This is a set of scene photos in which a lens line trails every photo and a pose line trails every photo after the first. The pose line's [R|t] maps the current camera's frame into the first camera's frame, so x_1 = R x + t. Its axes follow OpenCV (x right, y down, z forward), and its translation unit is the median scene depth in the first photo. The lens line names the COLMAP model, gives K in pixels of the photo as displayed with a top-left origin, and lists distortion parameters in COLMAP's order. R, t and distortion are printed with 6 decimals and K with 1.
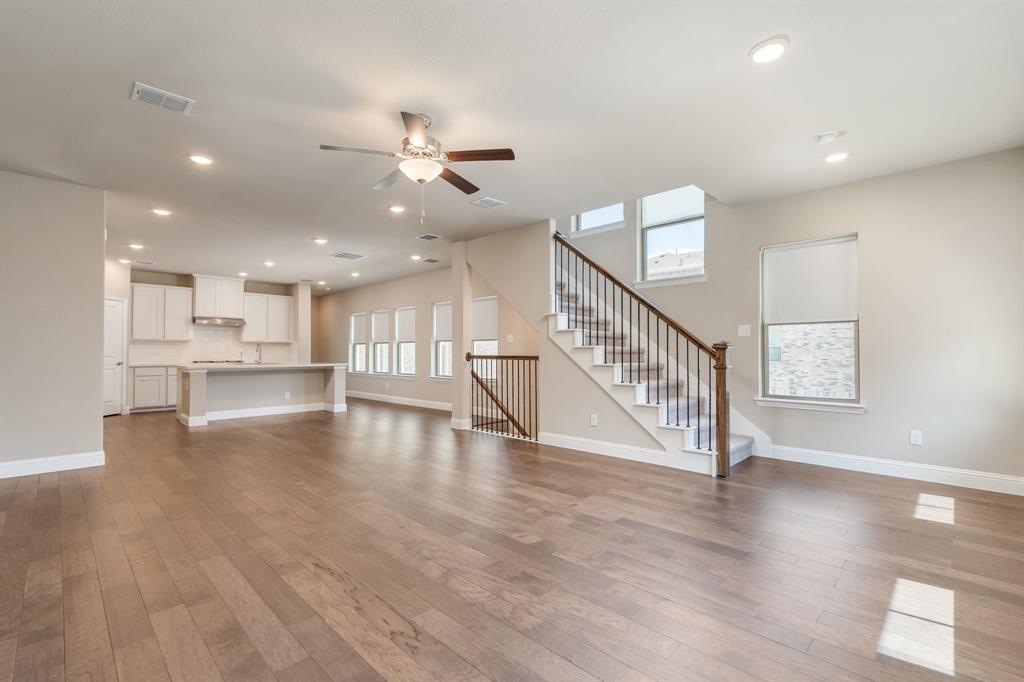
lens RADIAL K [[453.0, 0, 513.2], [0, 453.0, 348.8], [0, 0, 1]] dist [-0.004737, -0.000474]
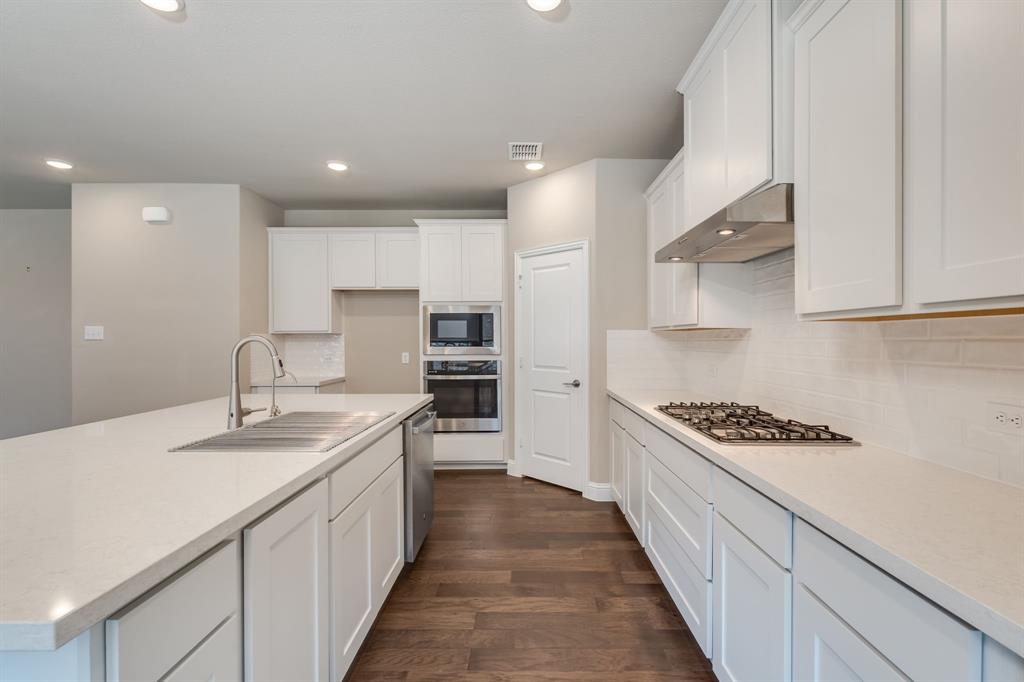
lens RADIAL K [[461.4, 0, 527.0], [0, 461.4, 337.7], [0, 0, 1]] dist [-0.001760, -0.000133]
pose [[-0.708565, -0.000822, -0.705645, -0.490408], [0.007359, 0.999936, -0.008555, -0.010239], [0.705607, -0.011255, -0.708514, 1.261947]]
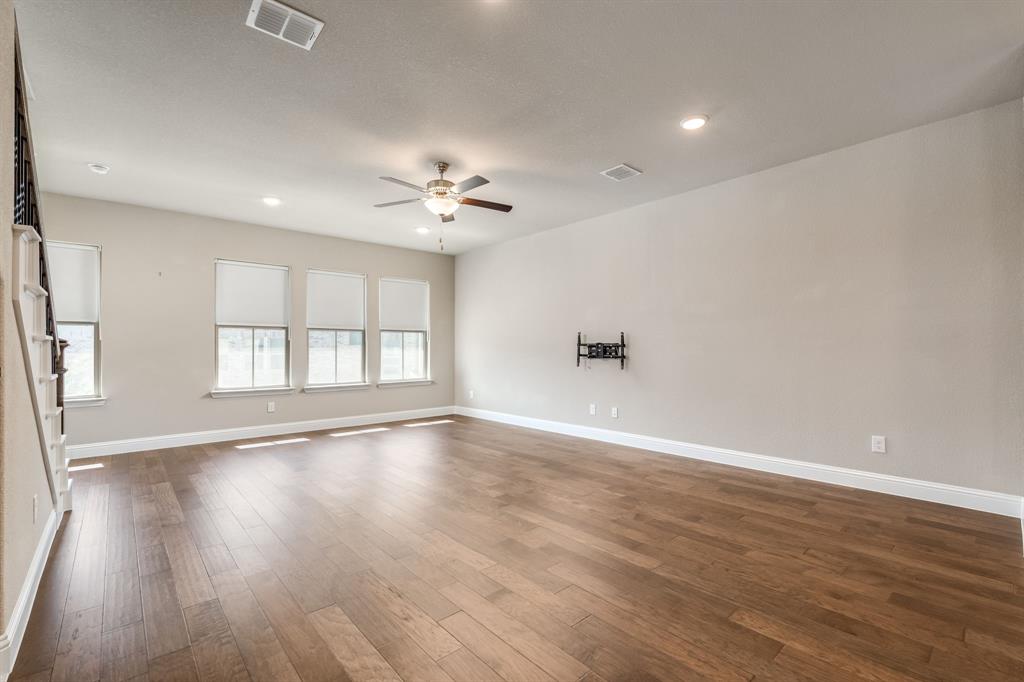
lens RADIAL K [[453.0, 0, 513.2], [0, 453.0, 348.8], [0, 0, 1]] dist [-0.004737, -0.000474]
pose [[-0.997727, 0.002450, 0.067337, -0.185381], [0.001790, 0.999950, -0.009861, 0.007724], [-0.067357, -0.009718, -0.997682, 0.853891]]
